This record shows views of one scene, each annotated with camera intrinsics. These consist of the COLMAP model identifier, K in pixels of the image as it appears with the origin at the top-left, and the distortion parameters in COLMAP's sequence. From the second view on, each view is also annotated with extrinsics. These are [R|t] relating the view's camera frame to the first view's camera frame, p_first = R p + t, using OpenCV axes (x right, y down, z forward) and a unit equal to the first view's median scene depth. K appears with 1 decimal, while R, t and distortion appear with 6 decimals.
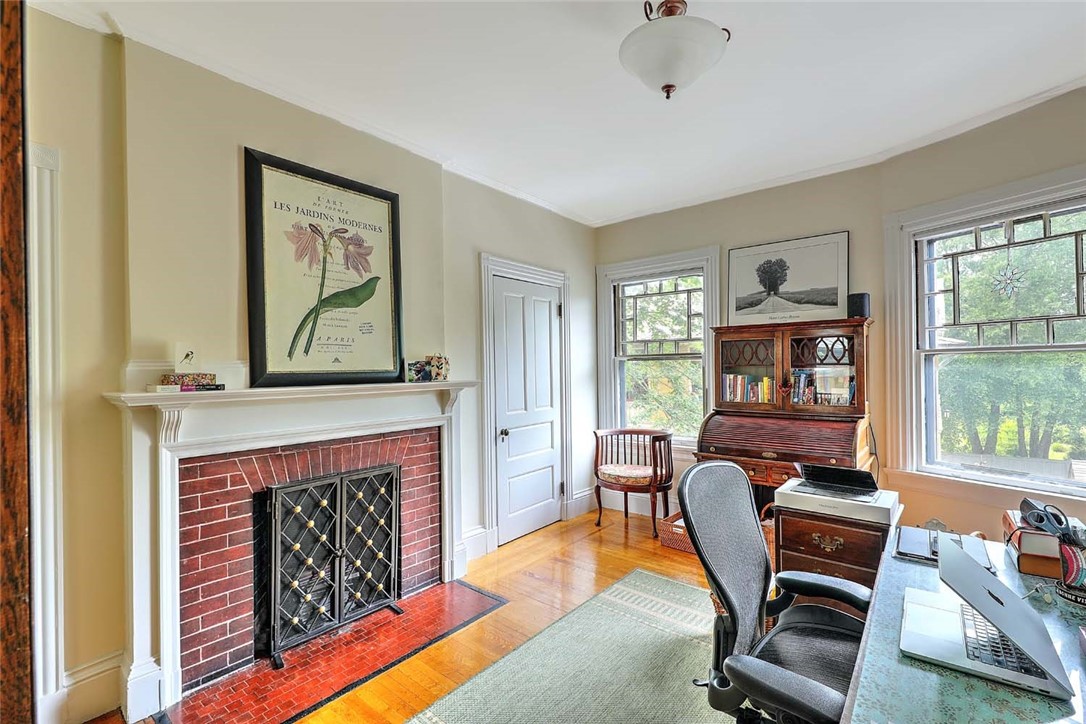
lens RADIAL K [[478.1, 0, 543.8], [0, 478.1, 360.8], [0, 0, 1]] dist [0.000916, 0.000032]
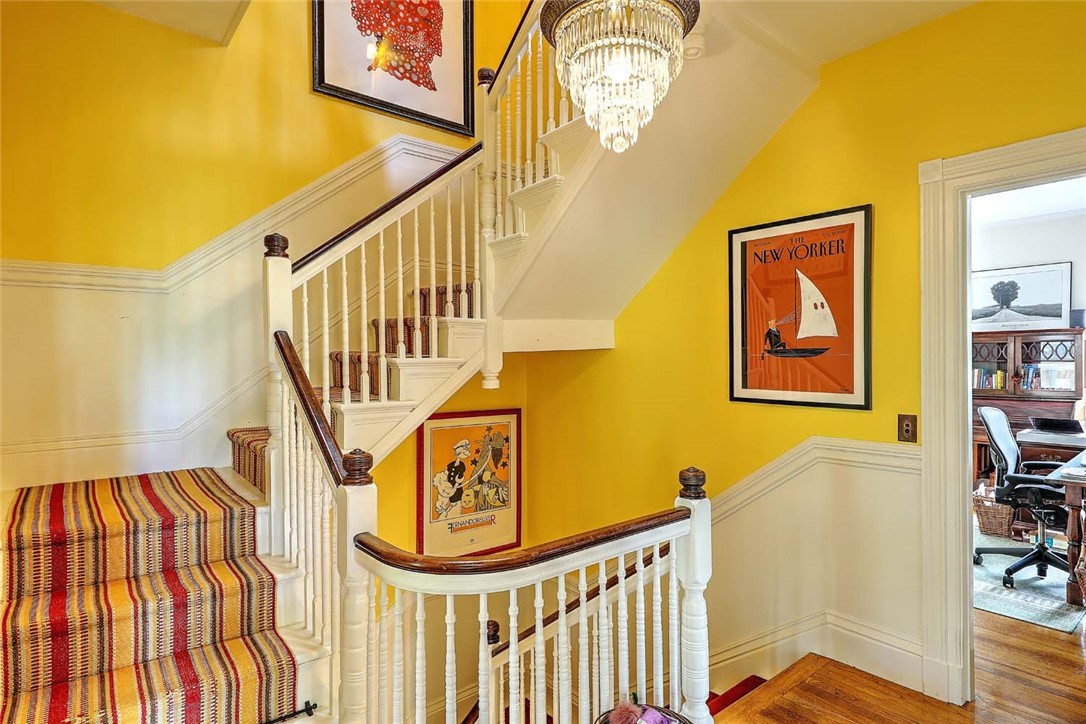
lens RADIAL K [[571.0, 0, 543.5], [0, 571.0, 365.5], [0, 0, 1]] dist [-0.001331, 0.000144]
pose [[0.982895, 0.006254, -0.184060, -0.499814], [-0.003102, 0.999844, 0.017411, -0.003502], [0.184140, -0.016542, 0.982761, -0.811569]]
